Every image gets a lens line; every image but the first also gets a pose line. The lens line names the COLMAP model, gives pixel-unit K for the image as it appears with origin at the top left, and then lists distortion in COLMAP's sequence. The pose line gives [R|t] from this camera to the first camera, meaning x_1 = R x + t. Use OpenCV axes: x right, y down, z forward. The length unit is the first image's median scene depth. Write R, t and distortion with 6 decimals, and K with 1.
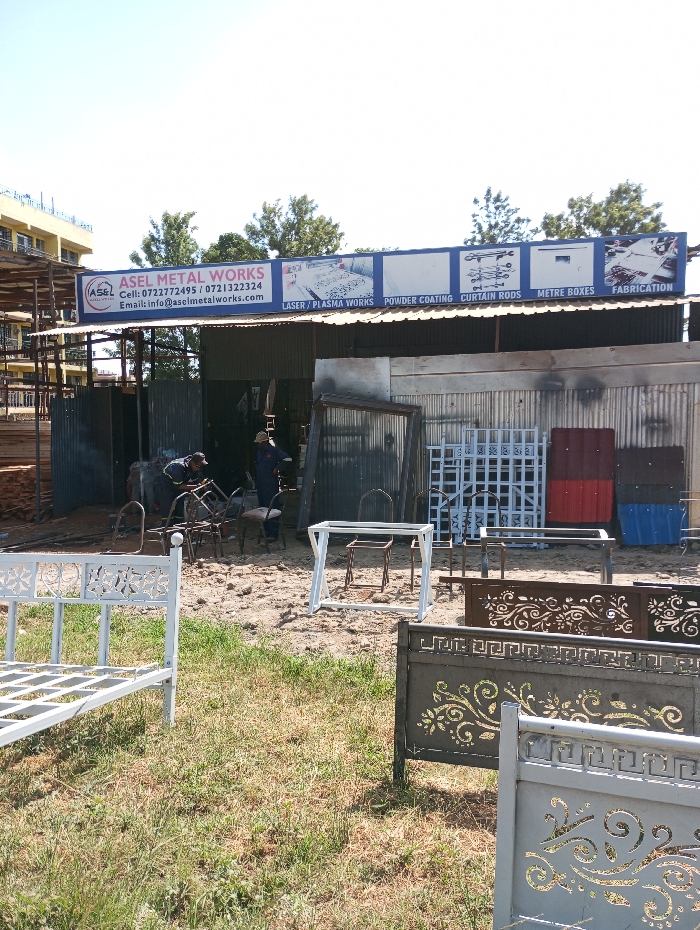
lens RADIAL K [[780.6, 0, 351.0], [0, 780.6, 460.7], [0, 0, 1]] dist [-0.001883, 0.051252]
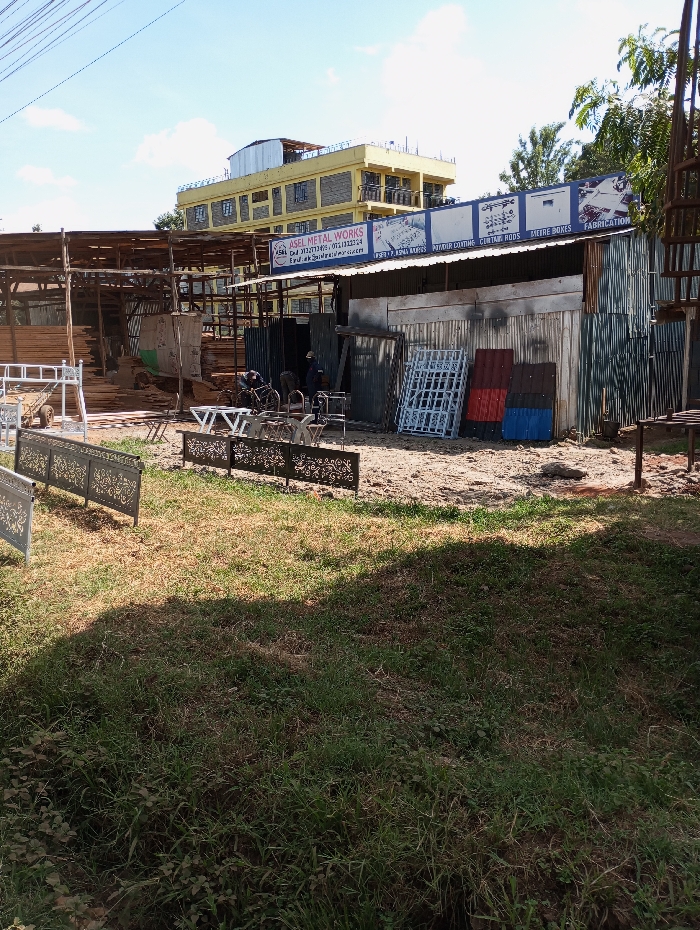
lens RADIAL K [[780.6, 0, 351.0], [0, 780.6, 460.7], [0, 0, 1]] dist [-0.001883, 0.051252]
pose [[0.845005, 0.066601, -0.530595, 0.666299], [-0.005912, 0.993317, 0.115267, -0.004348], [0.534726, -0.094264, 0.839752, -0.190660]]
